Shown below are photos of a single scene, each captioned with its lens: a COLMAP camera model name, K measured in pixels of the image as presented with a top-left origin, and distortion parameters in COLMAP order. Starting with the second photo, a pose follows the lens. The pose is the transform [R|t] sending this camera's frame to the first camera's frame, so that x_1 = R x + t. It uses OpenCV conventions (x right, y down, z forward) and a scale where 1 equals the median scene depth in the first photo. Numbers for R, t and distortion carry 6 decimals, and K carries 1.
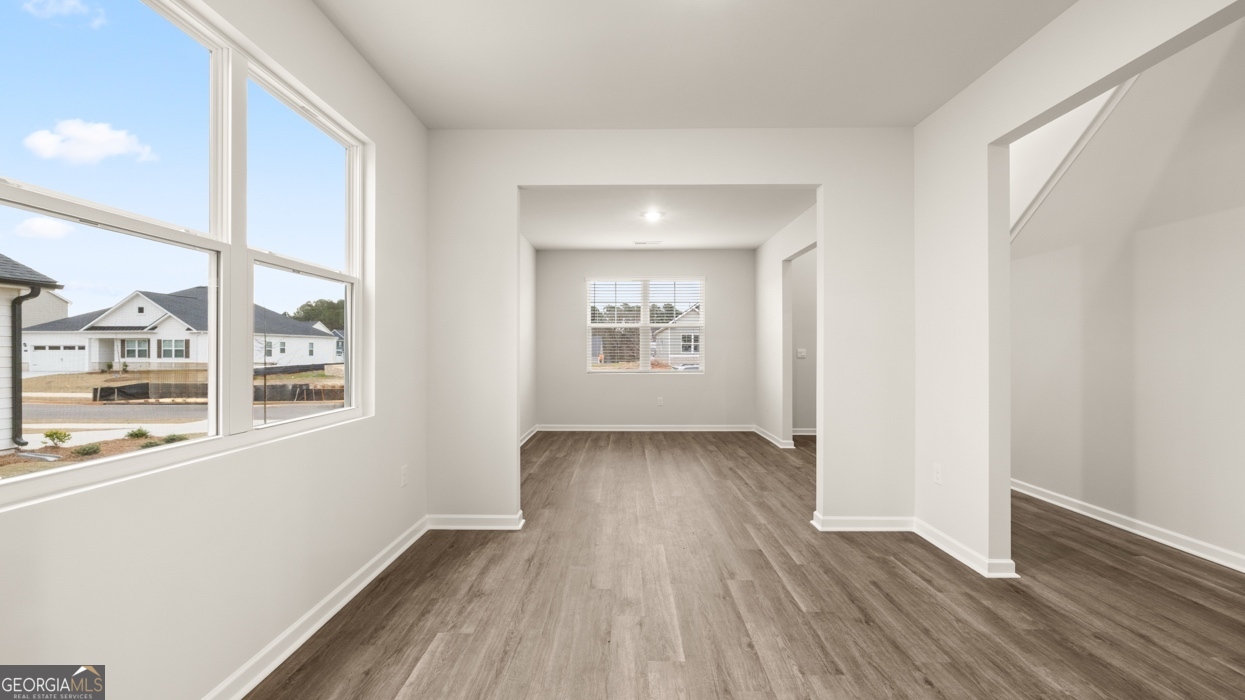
lens RADIAL K [[522.4, 0, 620.0], [0, 522.4, 350.6], [0, 0, 1]] dist [-0.000413, -0.000382]
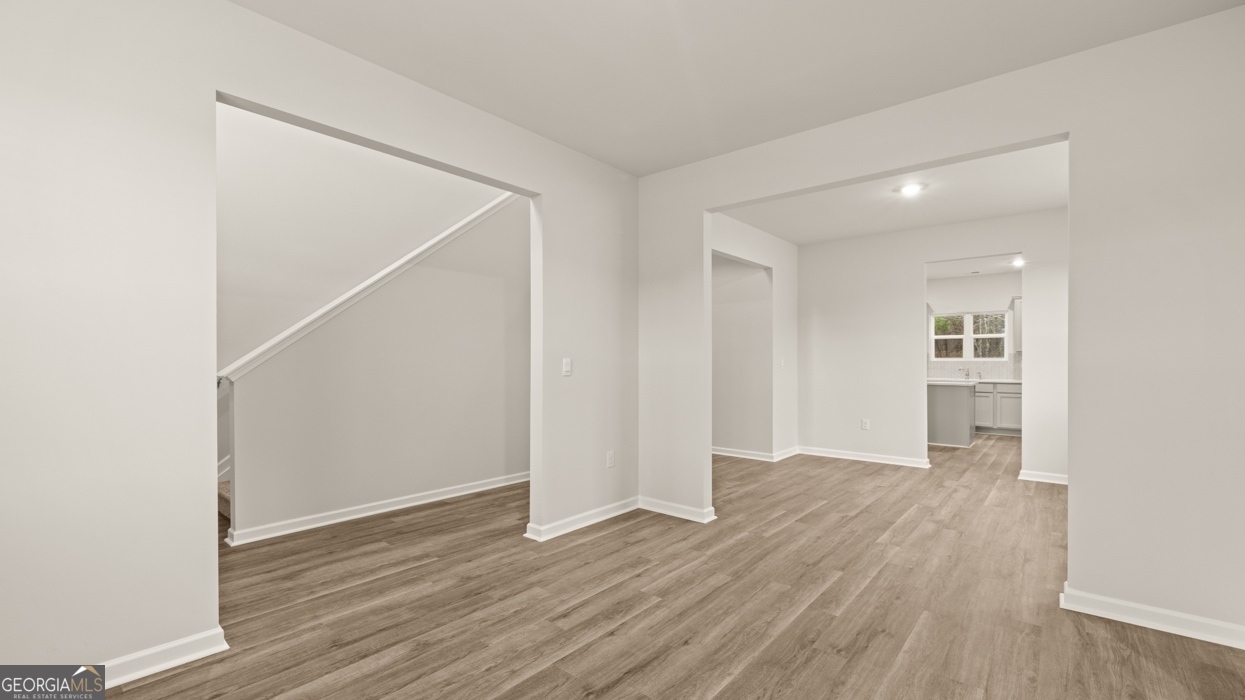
lens RADIAL K [[522.4, 0, 620.0], [0, 522.4, 350.6], [0, 0, 1]] dist [-0.000413, -0.000382]
pose [[-0.768633, 0.009243, 0.639624, -0.187518], [-0.003565, 0.999818, -0.018732, 0.000978], [-0.639680, -0.016678, -0.768460, 2.004447]]
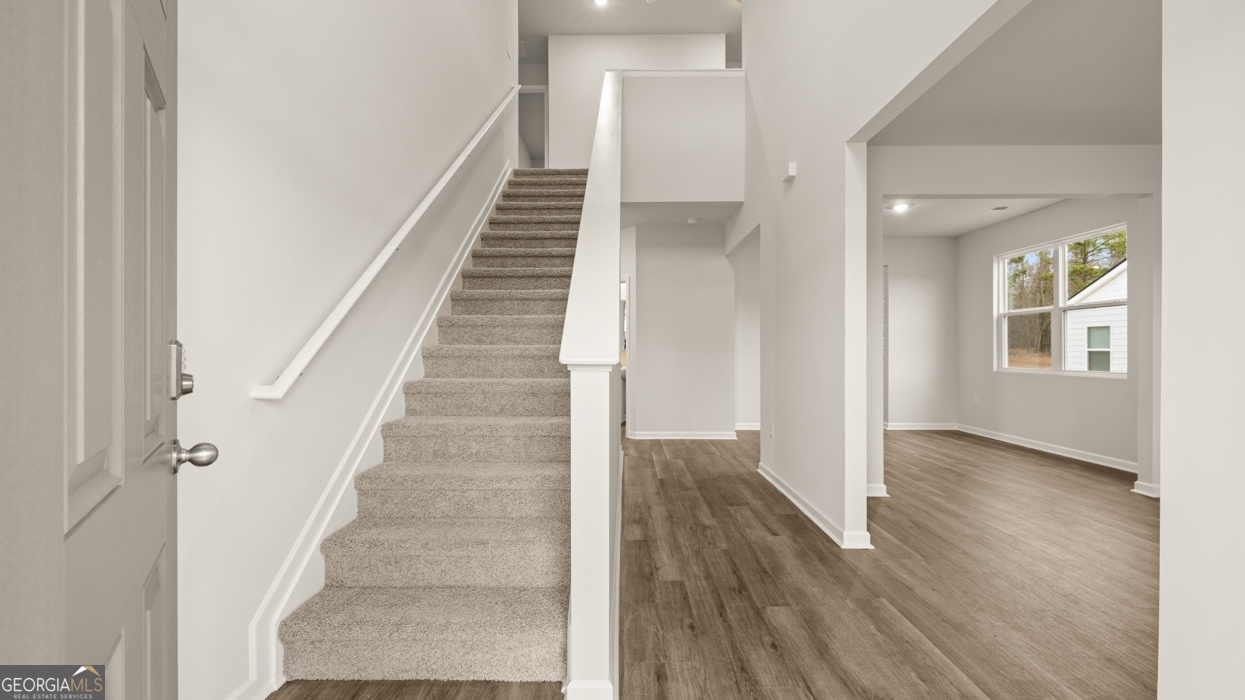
lens RADIAL K [[518.5, 0, 619.6], [0, 518.5, 350.7], [0, 0, 1]] dist [0.000354, -0.000285]
pose [[-1.000000, -0.000527, 0.000146, 0.970005], [-0.000527, 0.999998, 0.002065, 0.021631], [-0.000147, 0.002065, -0.999998, 2.176447]]
